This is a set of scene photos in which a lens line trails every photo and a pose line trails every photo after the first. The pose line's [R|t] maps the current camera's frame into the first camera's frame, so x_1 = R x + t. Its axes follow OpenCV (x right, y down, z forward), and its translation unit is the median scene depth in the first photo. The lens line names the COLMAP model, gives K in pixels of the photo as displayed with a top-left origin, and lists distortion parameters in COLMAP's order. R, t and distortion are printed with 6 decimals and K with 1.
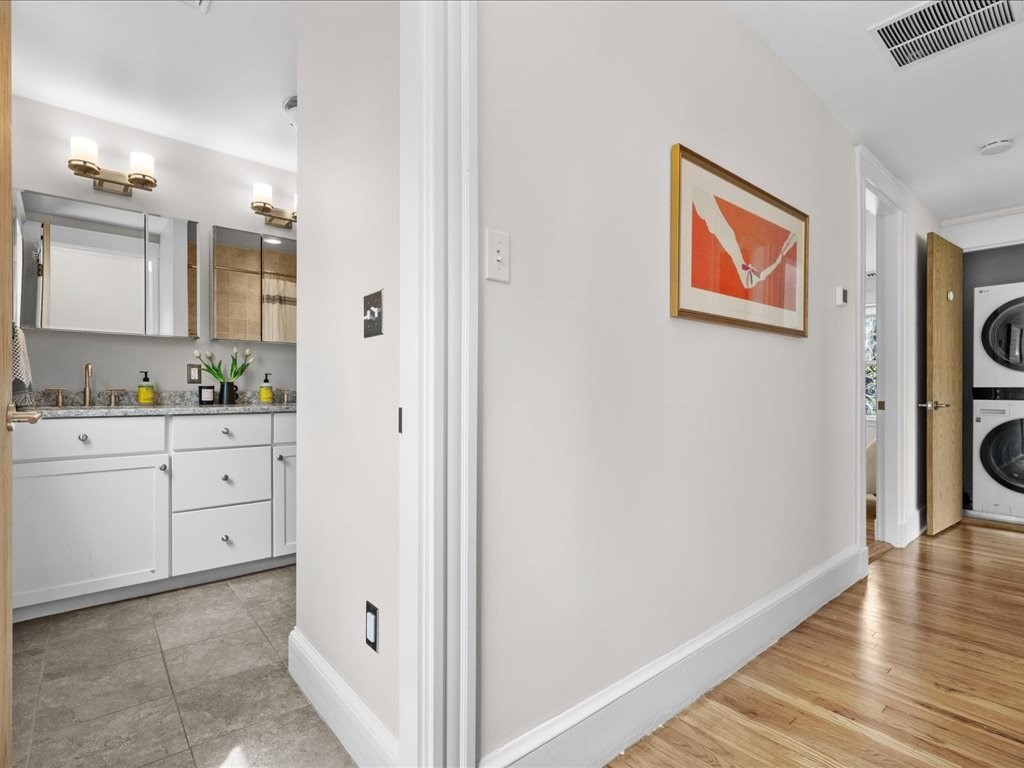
lens RADIAL K [[507.8, 0, 512.0], [0, 507.8, 384.0], [0, 0, 1]] dist [0.001170, 0.000322]
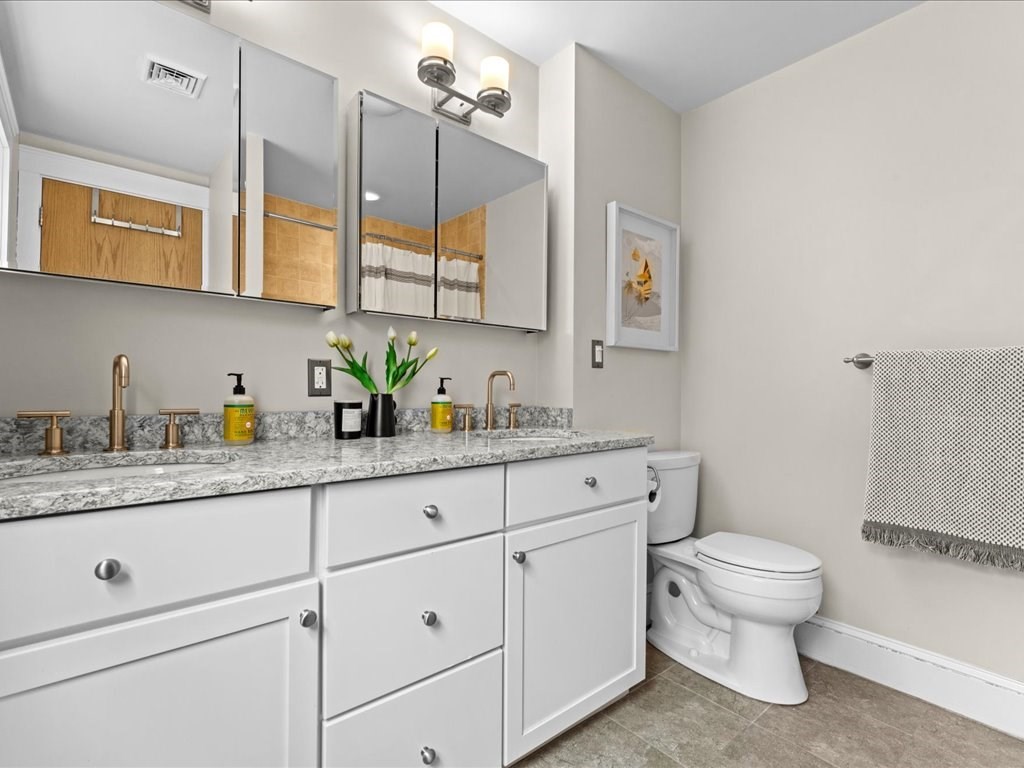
lens RADIAL K [[480.0, 0, 505.5], [0, 480.0, 387.8], [0, 0, 1]] dist [-0.001183, 0.000312]
pose [[0.999852, 0.002727, -0.016994, -0.441867], [-0.002678, 0.999992, 0.002885, -0.012483], [0.017002, -0.002839, 0.999851, 0.529747]]
